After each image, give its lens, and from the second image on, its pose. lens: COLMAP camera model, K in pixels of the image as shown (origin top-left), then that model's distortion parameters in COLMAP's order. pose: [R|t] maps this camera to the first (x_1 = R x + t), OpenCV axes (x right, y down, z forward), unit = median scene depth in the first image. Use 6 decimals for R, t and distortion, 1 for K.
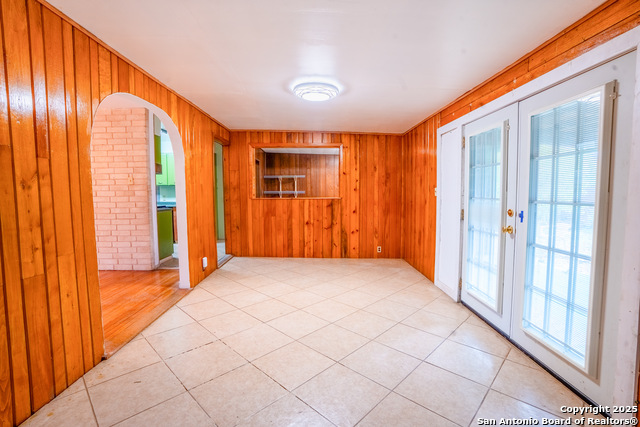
lens RADIAL K [[294.5, 0, 320.0], [0, 294.5, 213.5], [0, 0, 1]] dist [-0.072665, 0.024198]
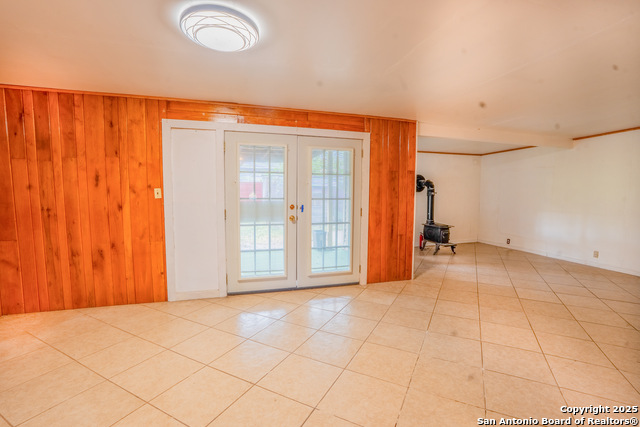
lens RADIAL K [[294.5, 0, 320.0], [0, 294.5, 213.5], [0, 0, 1]] dist [-0.072665, 0.024198]
pose [[-0.301557, -0.077117, 0.950324, -0.707655], [0.061201, 0.993103, 0.100008, -0.094574], [-0.951482, 0.088319, -0.294758, 1.088762]]
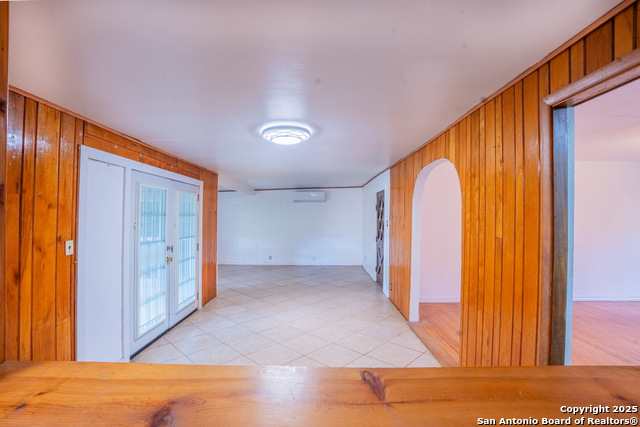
lens RADIAL K [[294.5, 0, 320.0], [0, 294.5, 213.5], [0, 0, 1]] dist [-0.072665, 0.024198]
pose [[-0.999980, -0.001611, 0.006090, -0.136455], [-0.001227, 0.998042, 0.062536, -0.237703], [-0.006179, 0.062527, -0.998024, 2.087821]]
